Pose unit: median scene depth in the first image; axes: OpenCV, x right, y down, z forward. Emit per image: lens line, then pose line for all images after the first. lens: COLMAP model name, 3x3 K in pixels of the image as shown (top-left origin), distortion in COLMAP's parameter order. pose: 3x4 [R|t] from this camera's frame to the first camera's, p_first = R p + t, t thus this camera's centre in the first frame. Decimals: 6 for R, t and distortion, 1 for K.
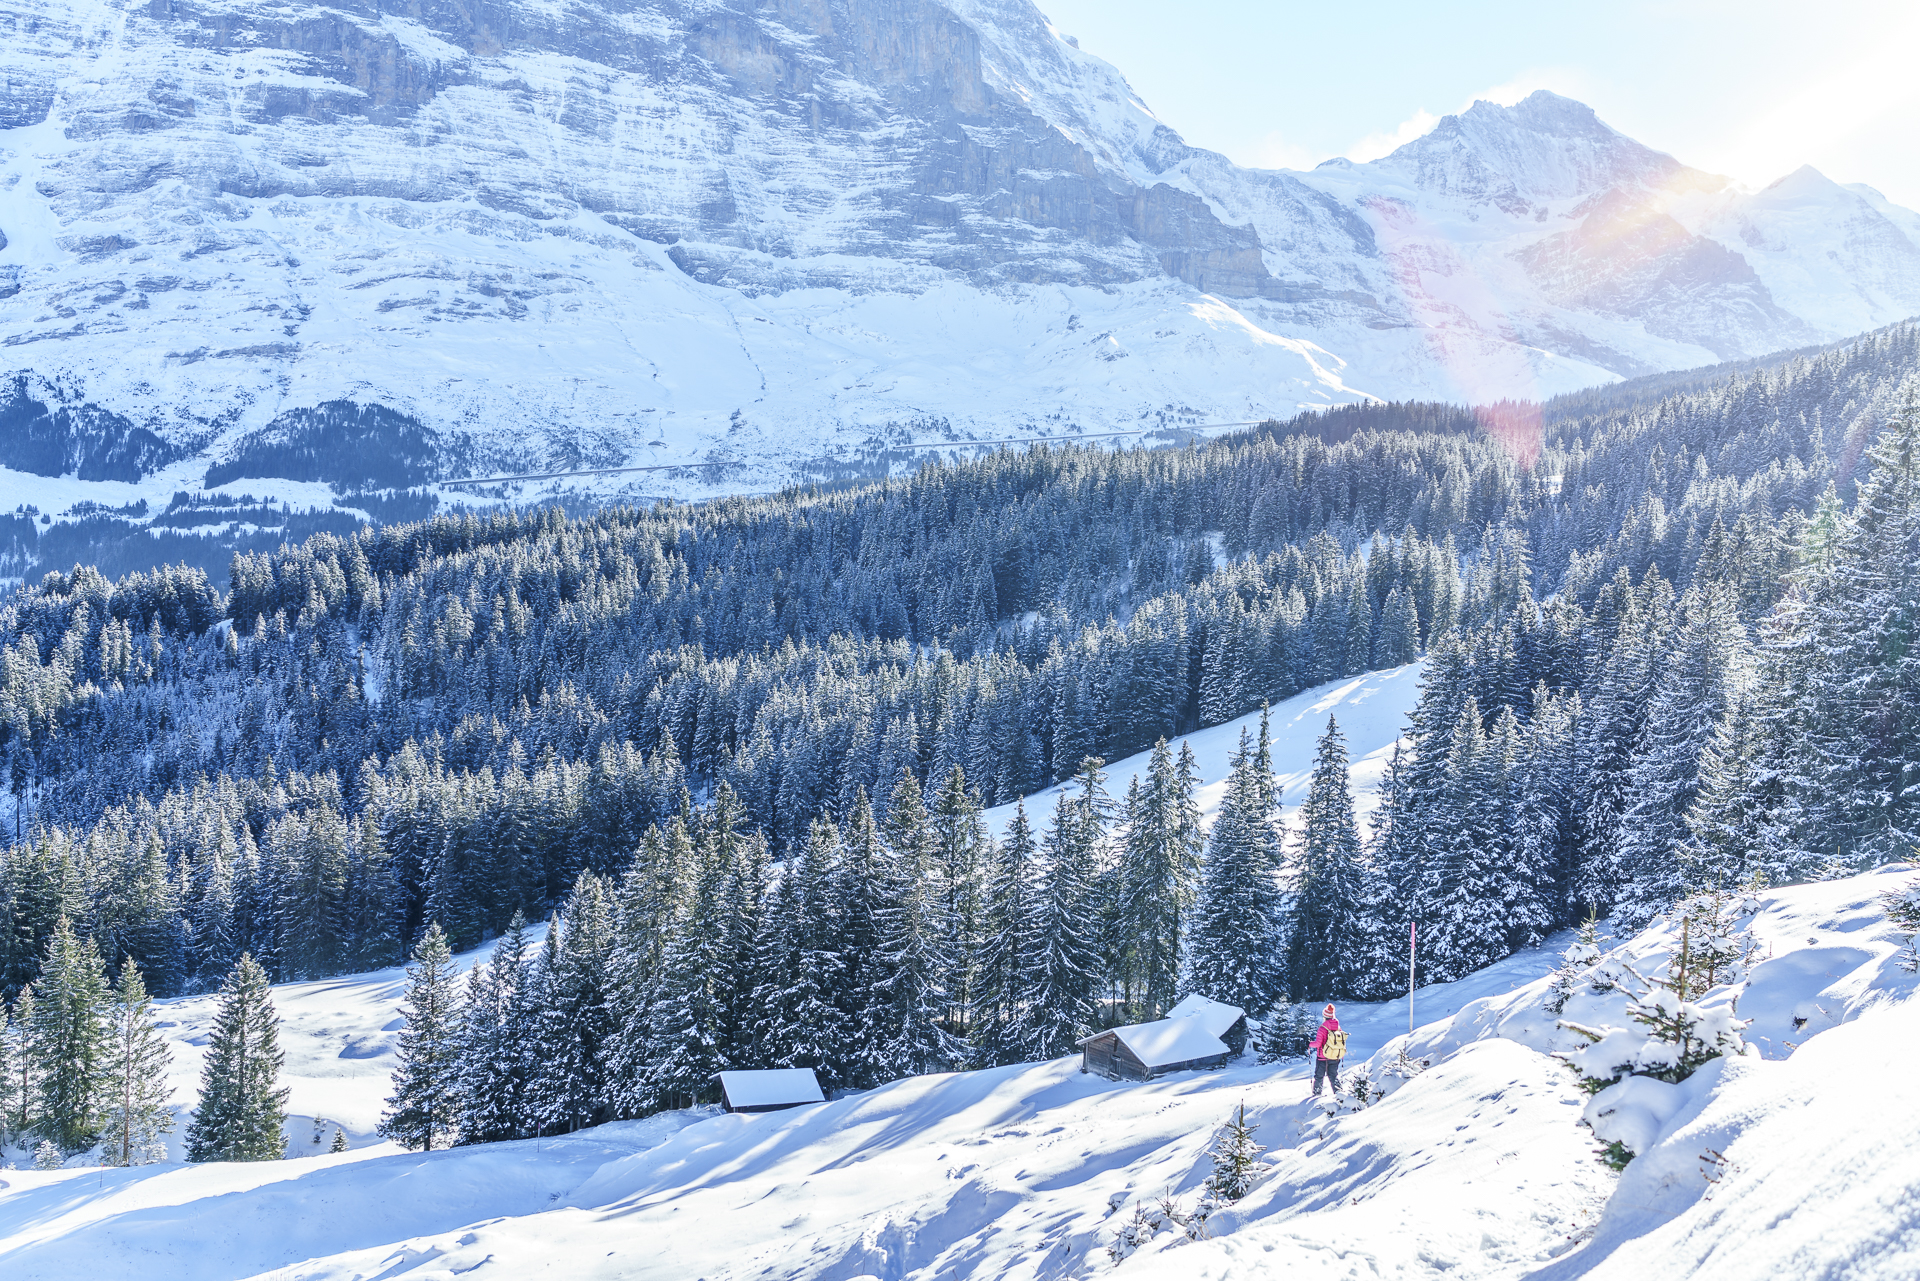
lens RADIAL K [[1810.8, 0, 958.7], [0, 1810.8, 632.2], [0, 0, 1]] dist [-0.007302, 0.018002]
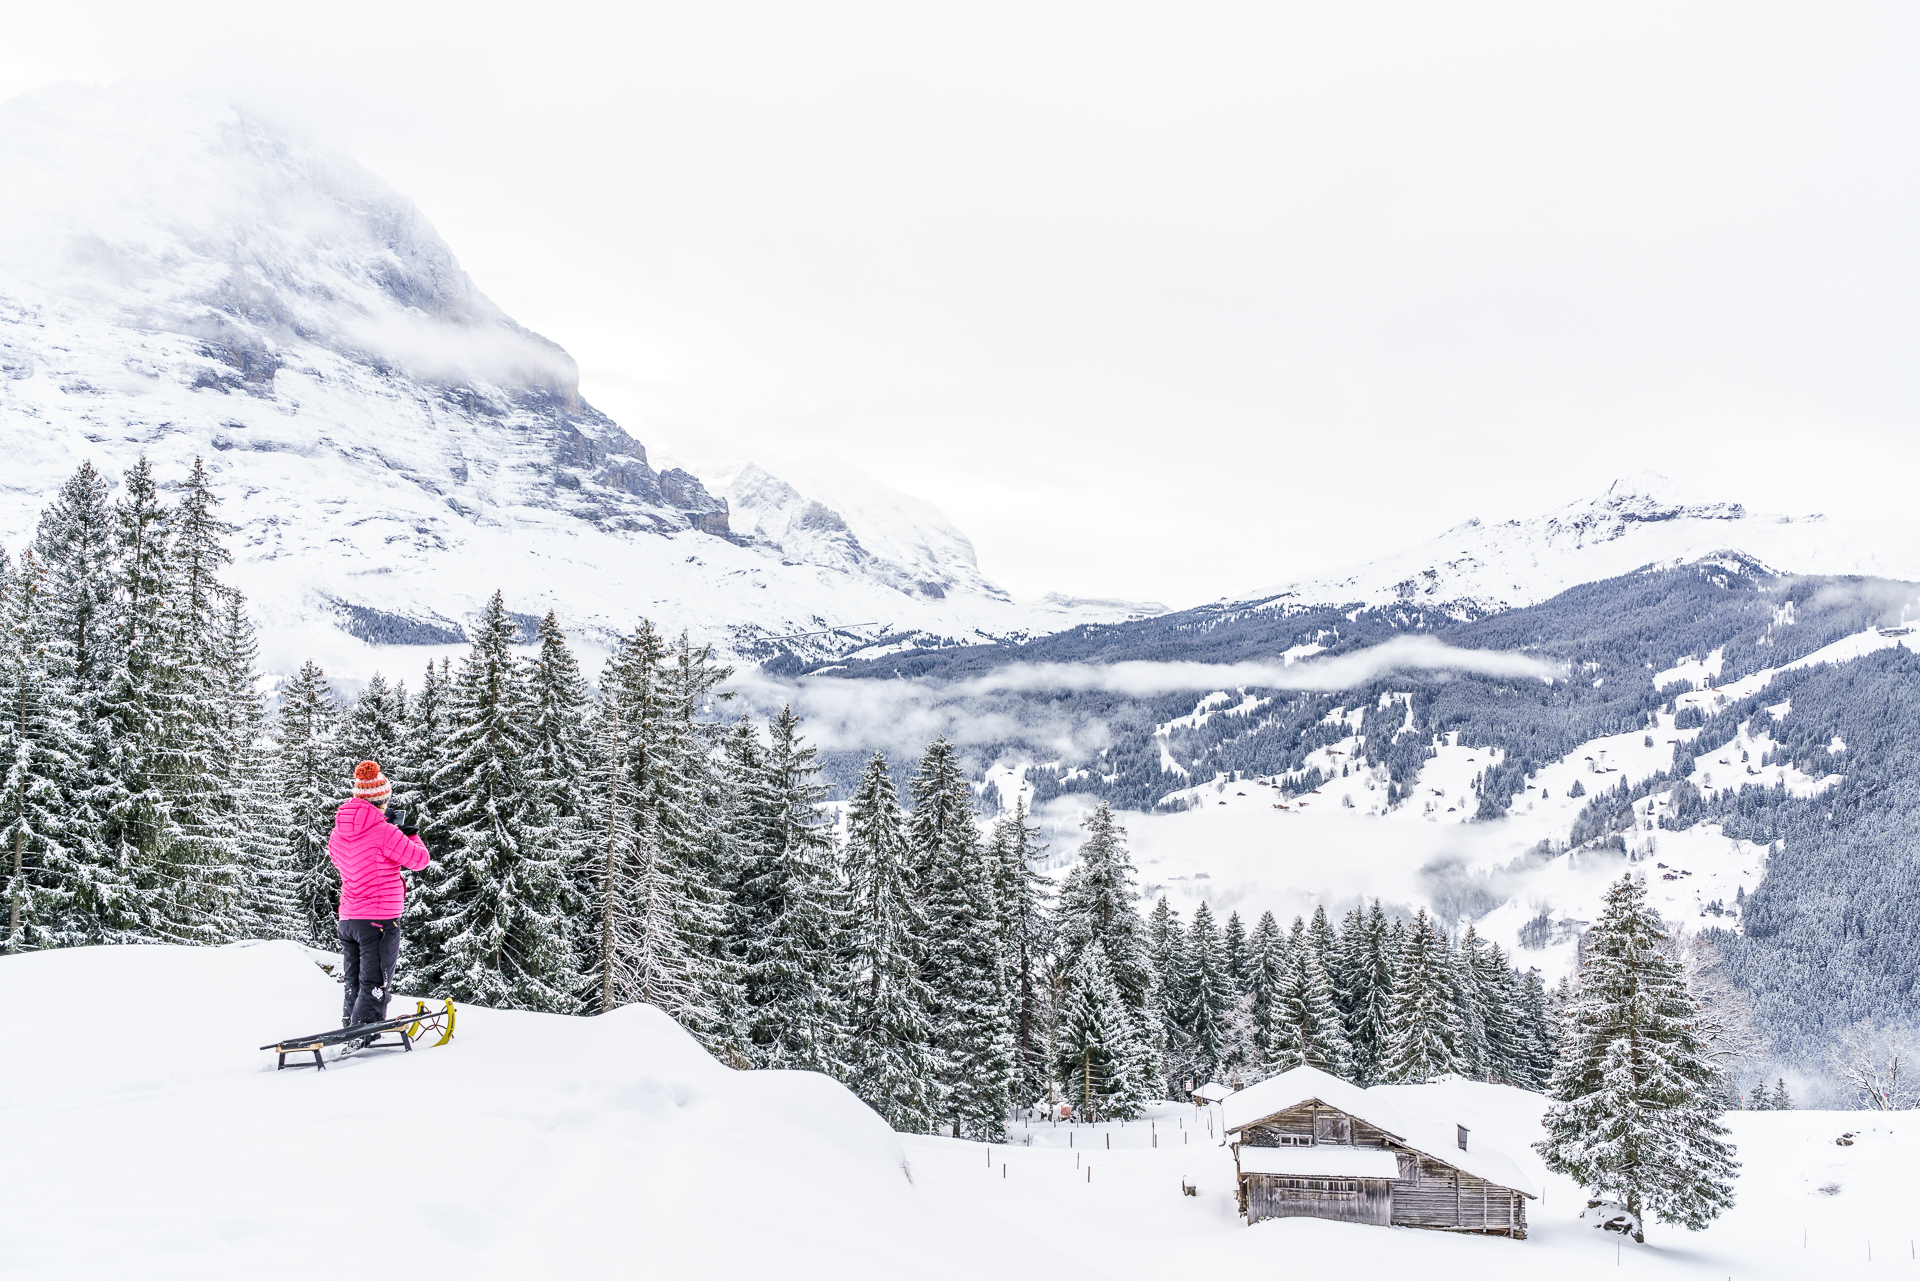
lens RADIAL K [[1810.8, 0, 958.7], [0, 1810.8, 632.2], [0, 0, 1]] dist [-0.007302, 0.018002]
pose [[0.764334, 0.011440, 0.644719, -0.721802], [0.056416, 0.994822, -0.084535, 0.034465], [-0.642347, 0.100985, 0.759731, -0.316566]]
